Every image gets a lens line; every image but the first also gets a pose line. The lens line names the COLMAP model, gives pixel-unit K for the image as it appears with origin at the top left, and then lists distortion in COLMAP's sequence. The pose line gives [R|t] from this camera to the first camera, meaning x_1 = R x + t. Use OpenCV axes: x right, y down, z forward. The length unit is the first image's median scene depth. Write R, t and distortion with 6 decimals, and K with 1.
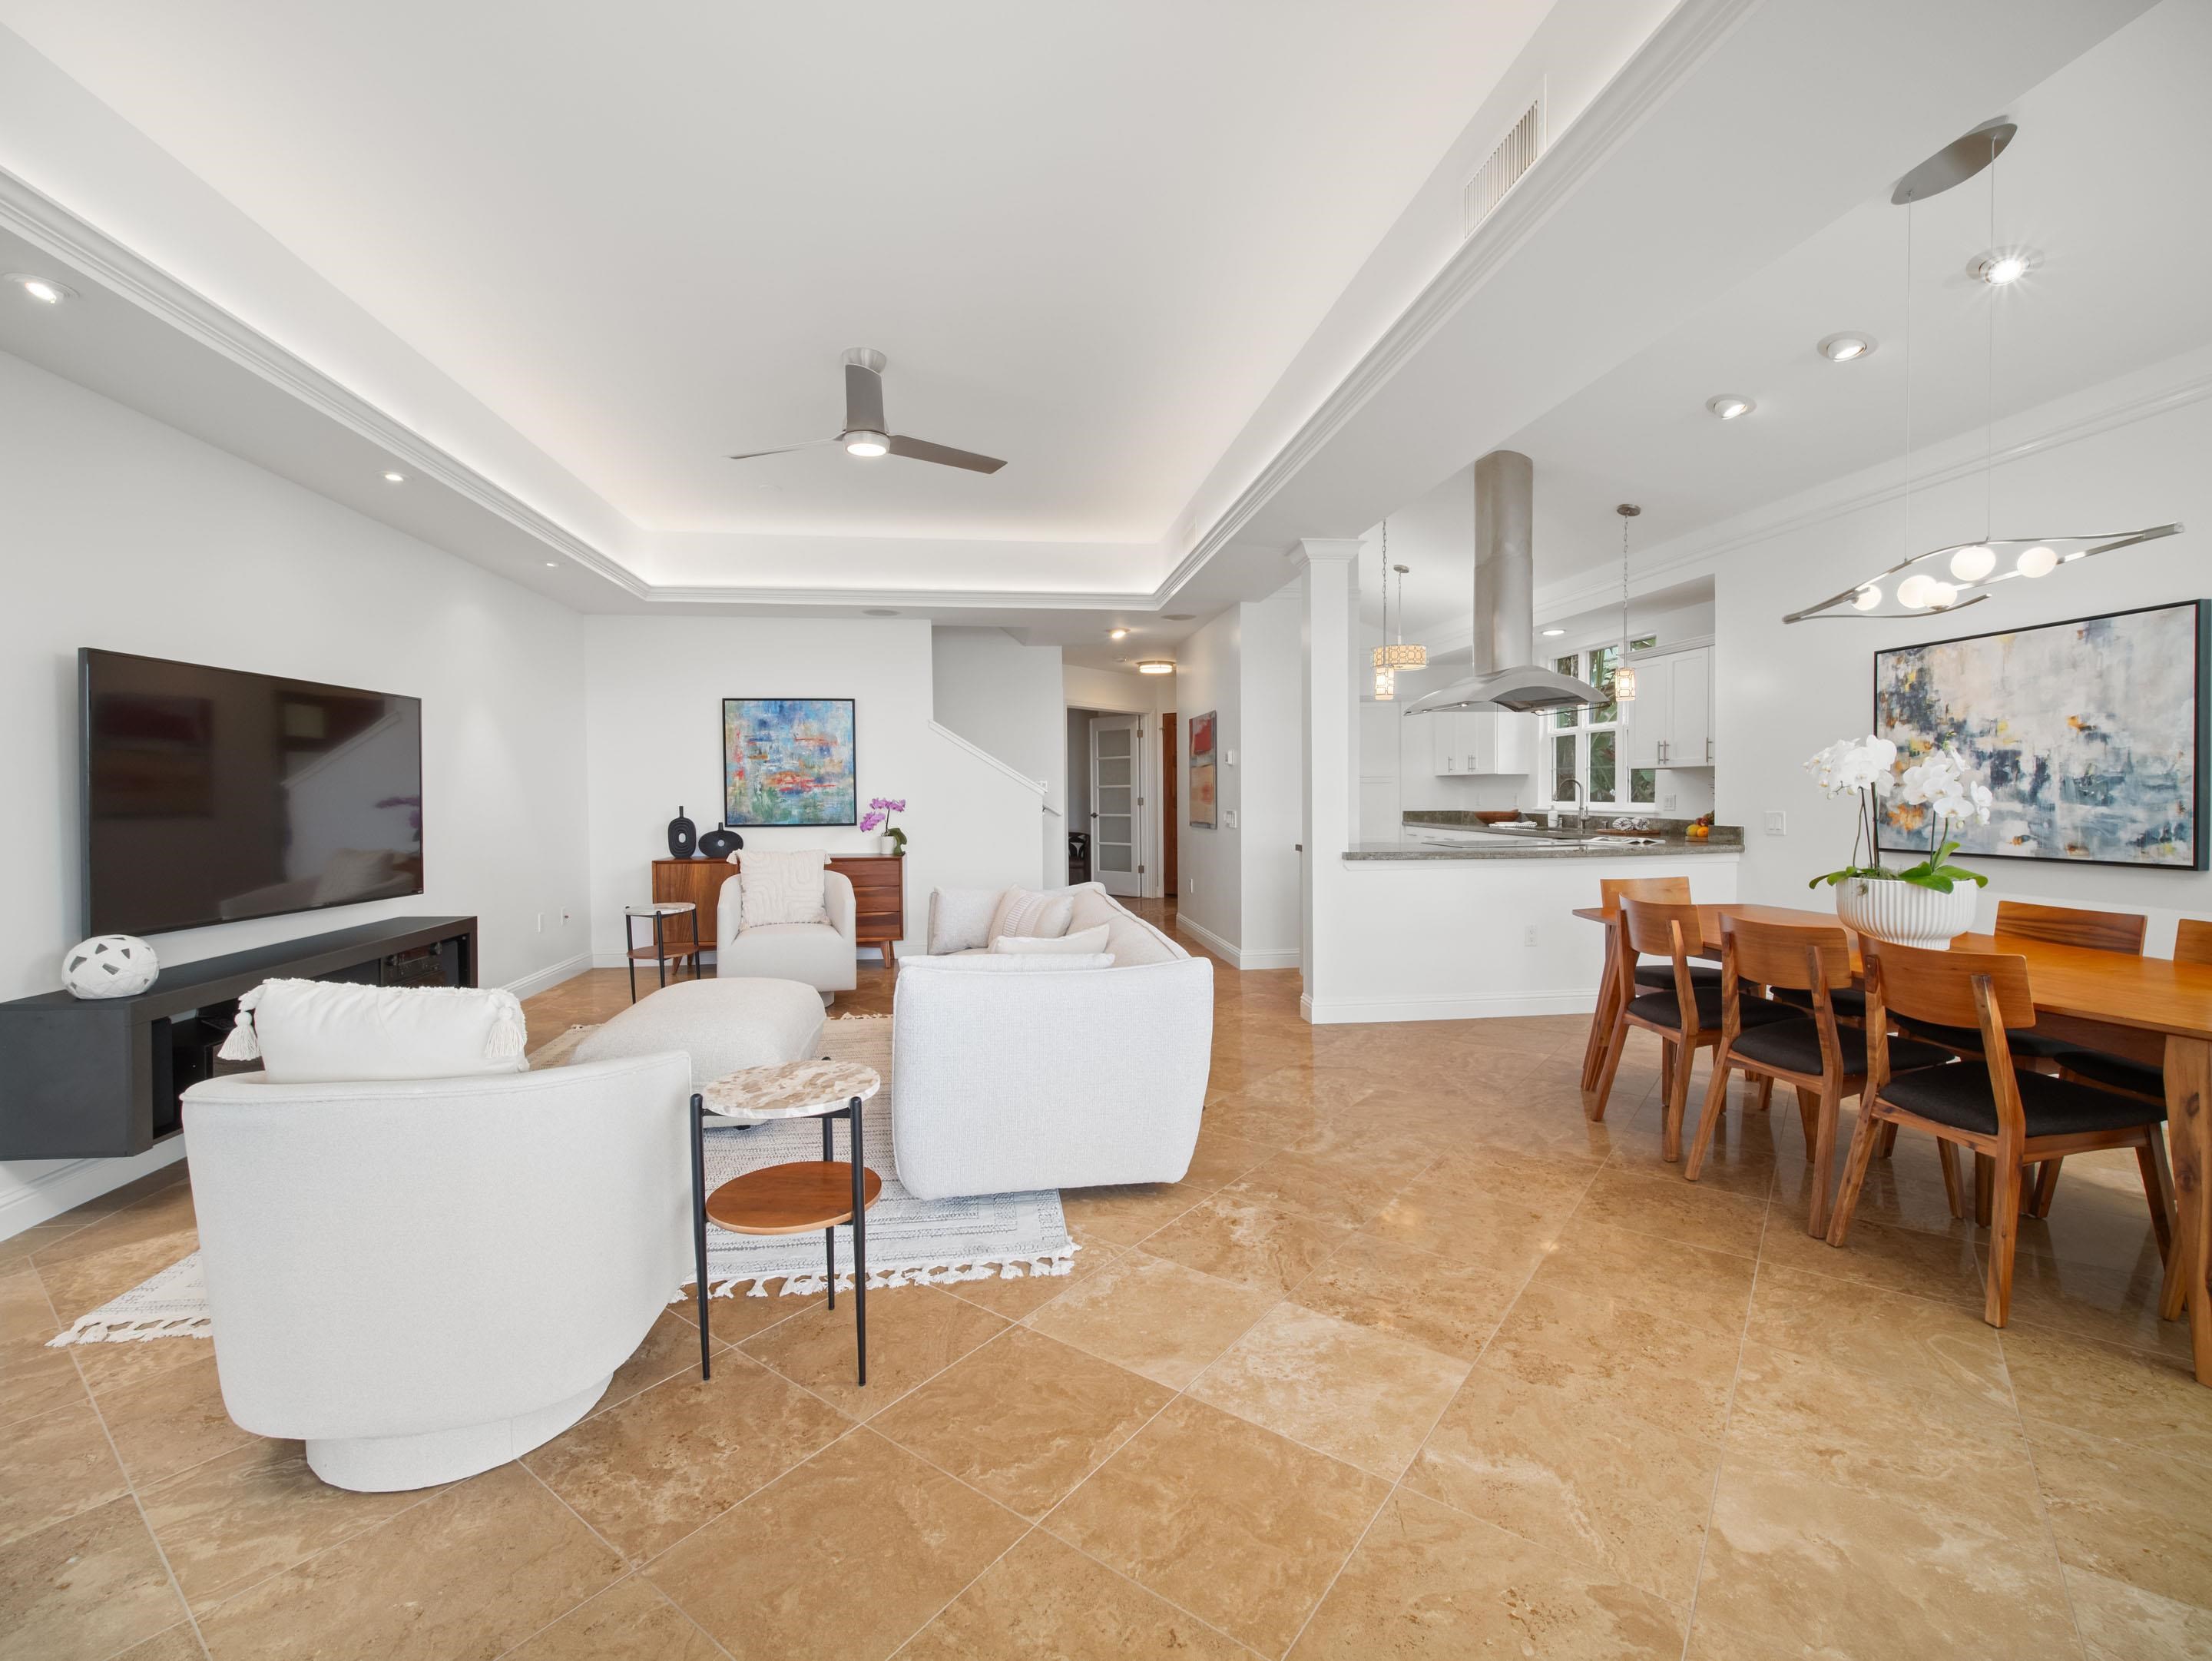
lens RADIAL K [[970.1, 0, 1085.6], [0, 970.1, 819.1], [0, 0, 1]] dist [-0.001274, -0.000394]
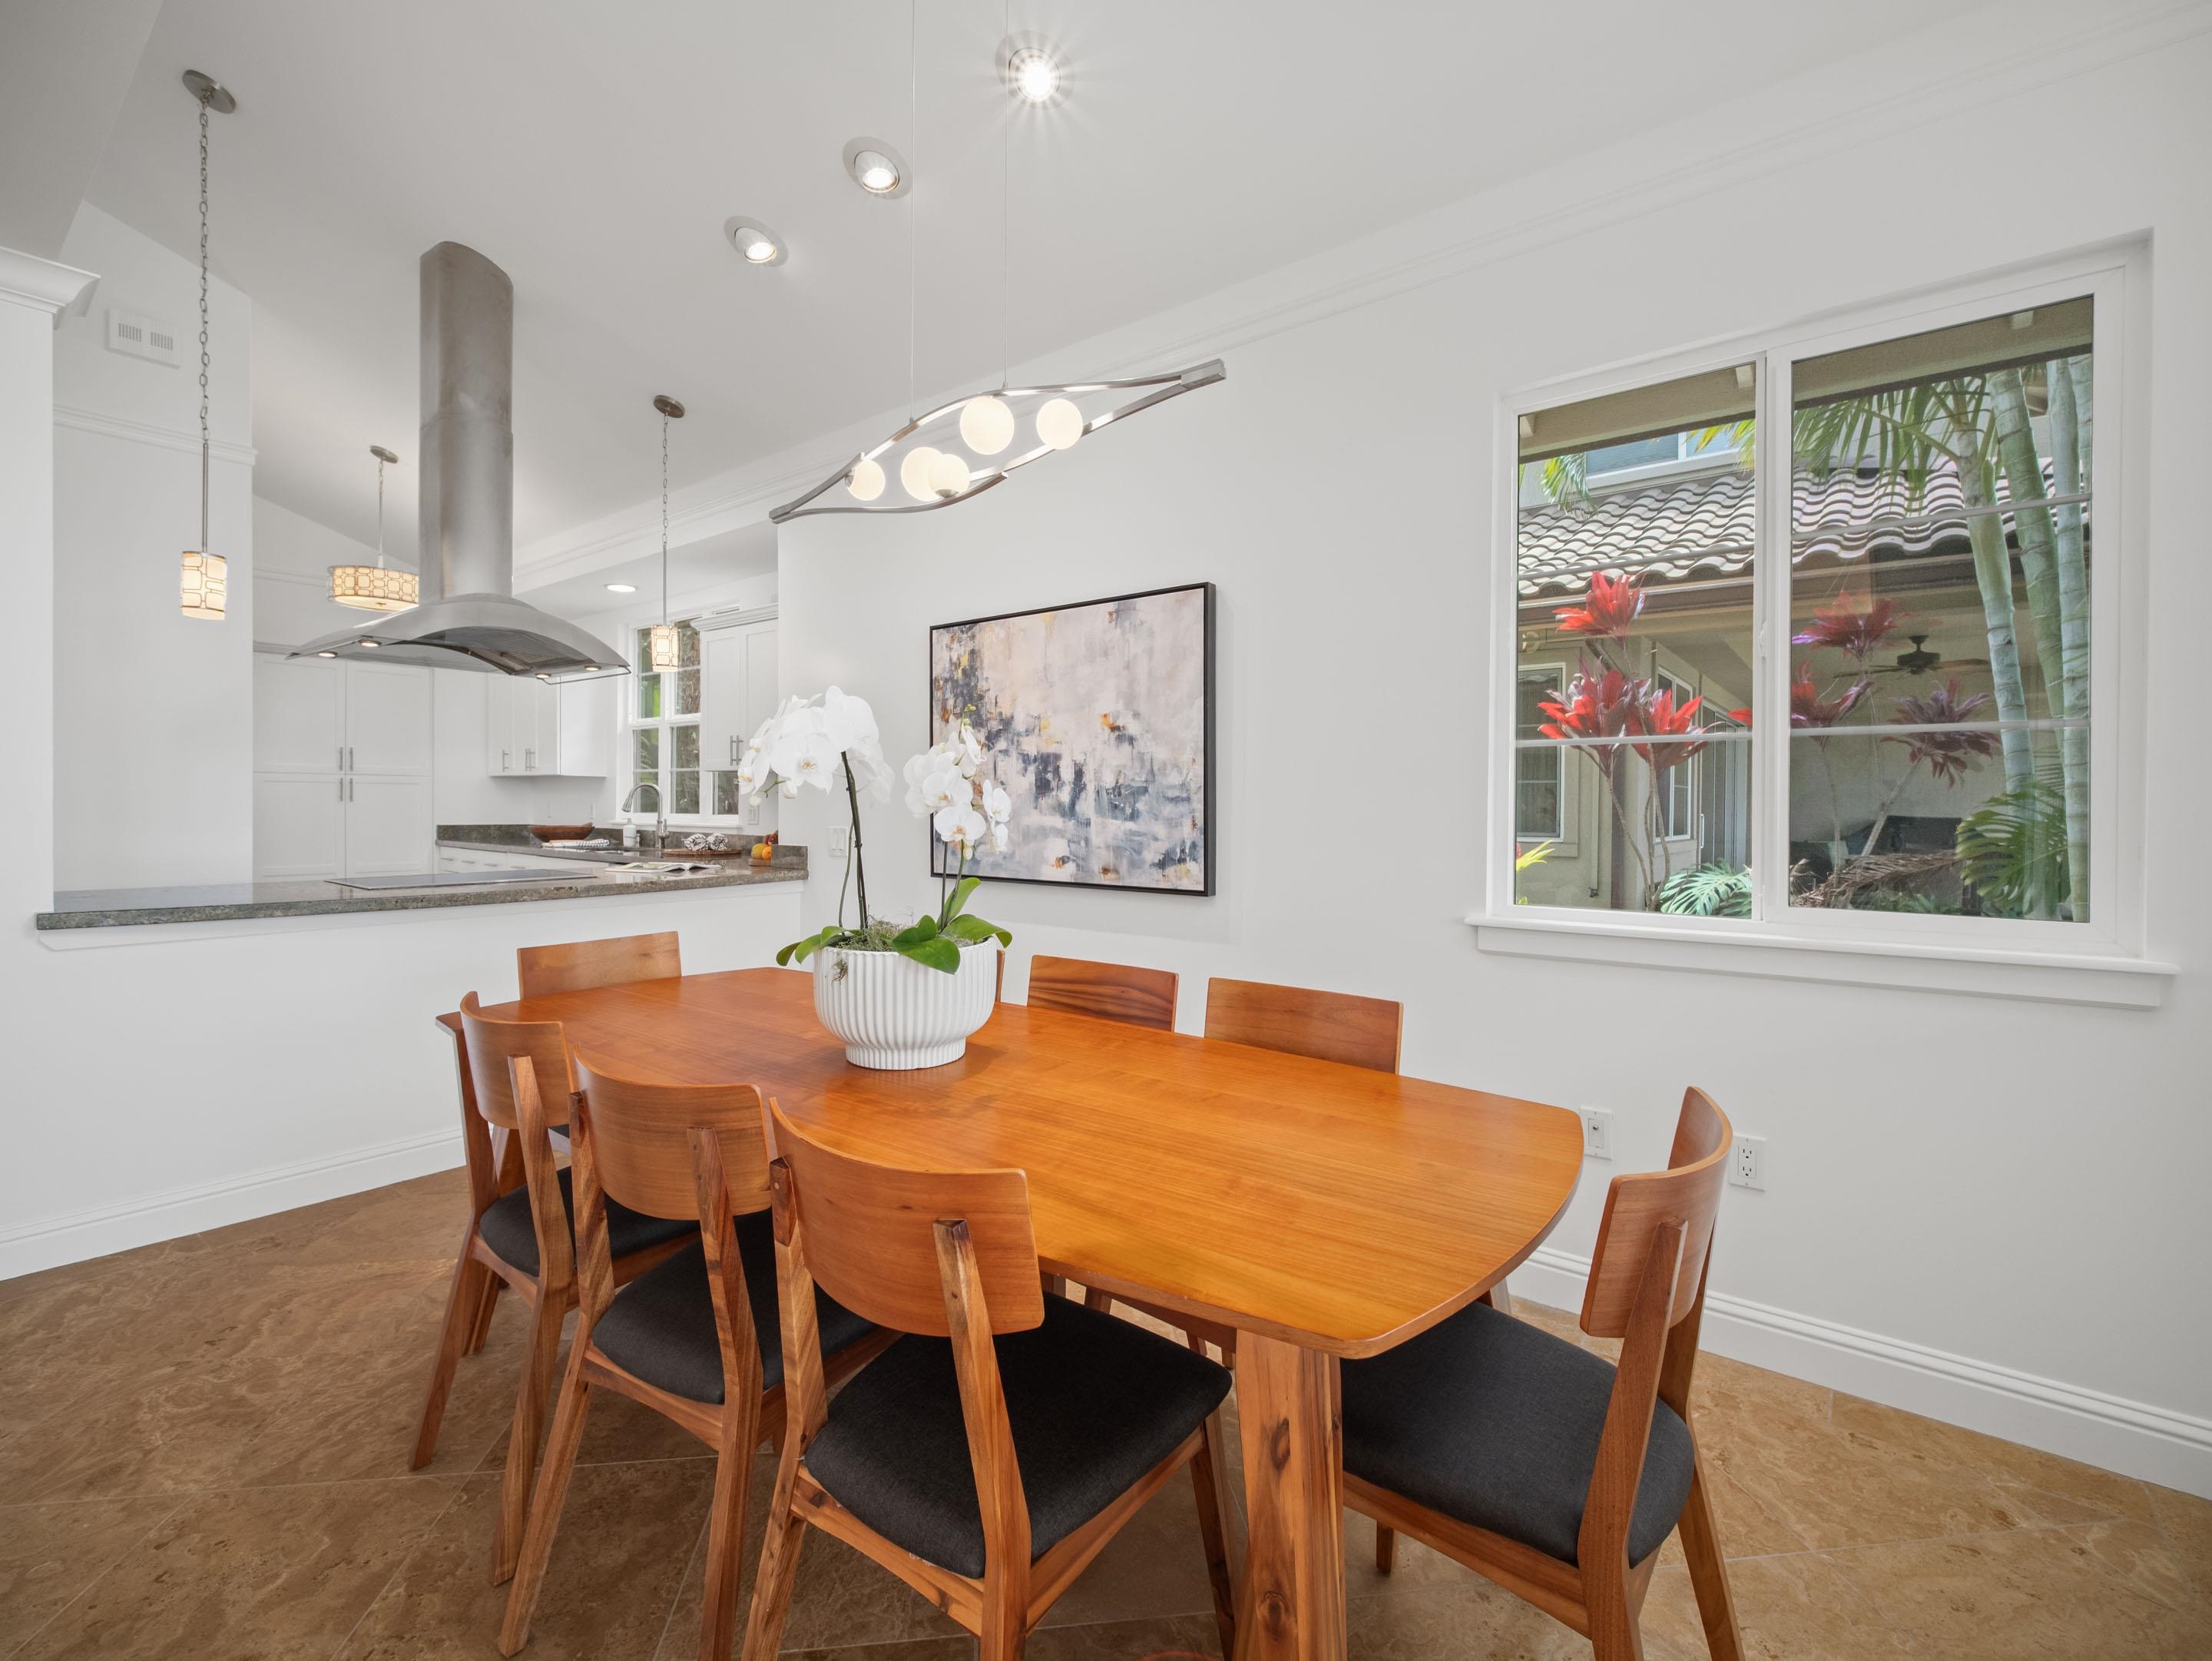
lens RADIAL K [[970.1, 0, 1085.6], [0, 970.1, 819.1], [0, 0, 1]] dist [-0.001274, -0.000394]
pose [[0.716460, 0.003559, 0.697619, 0.391467], [0.005305, 0.999930, -0.010550, -0.005909], [-0.697608, 0.011260, 0.716391, 0.381246]]
